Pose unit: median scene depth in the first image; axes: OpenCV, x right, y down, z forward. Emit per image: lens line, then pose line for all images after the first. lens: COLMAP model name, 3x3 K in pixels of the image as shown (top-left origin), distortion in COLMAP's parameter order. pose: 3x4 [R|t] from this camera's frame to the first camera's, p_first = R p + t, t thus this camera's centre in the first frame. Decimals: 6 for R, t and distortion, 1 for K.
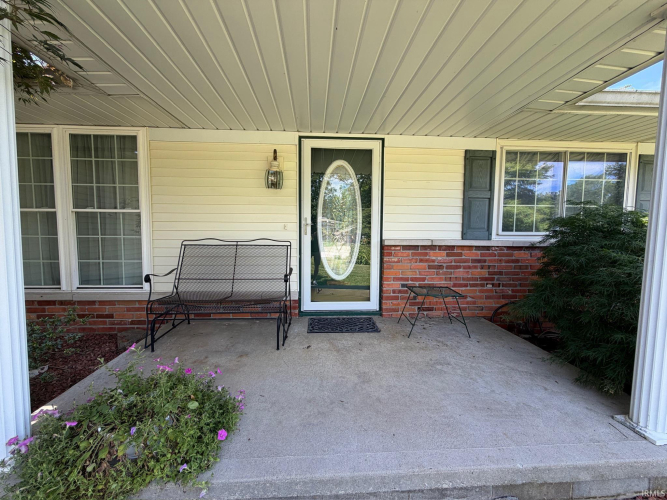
lens RADIAL K [[265.7, 0, 334.2], [0, 265.7, 250.4], [0, 0, 1]] dist [0.000809, -0.000127]
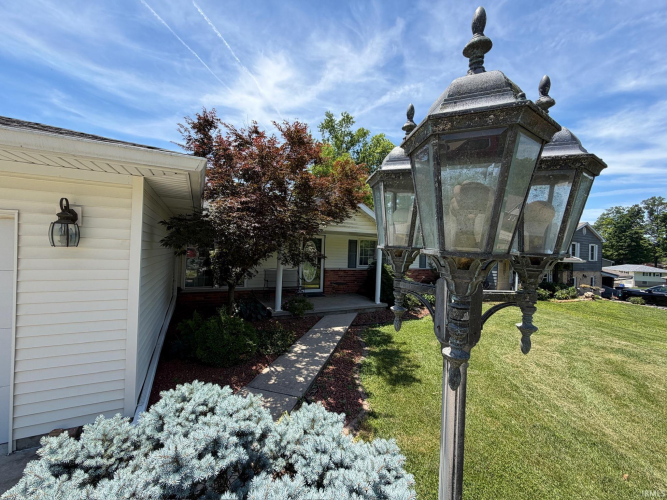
lens RADIAL K [[265.7, 0, 331.6], [0, 265.7, 250.9], [0, 0, 1]] dist [0.000809, -0.000127]
pose [[0.915178, 0.024998, 0.402274, -0.958872], [-0.002958, 0.998464, -0.055317, -0.067320], [-0.403039, 0.049435, 0.913847, -1.791892]]
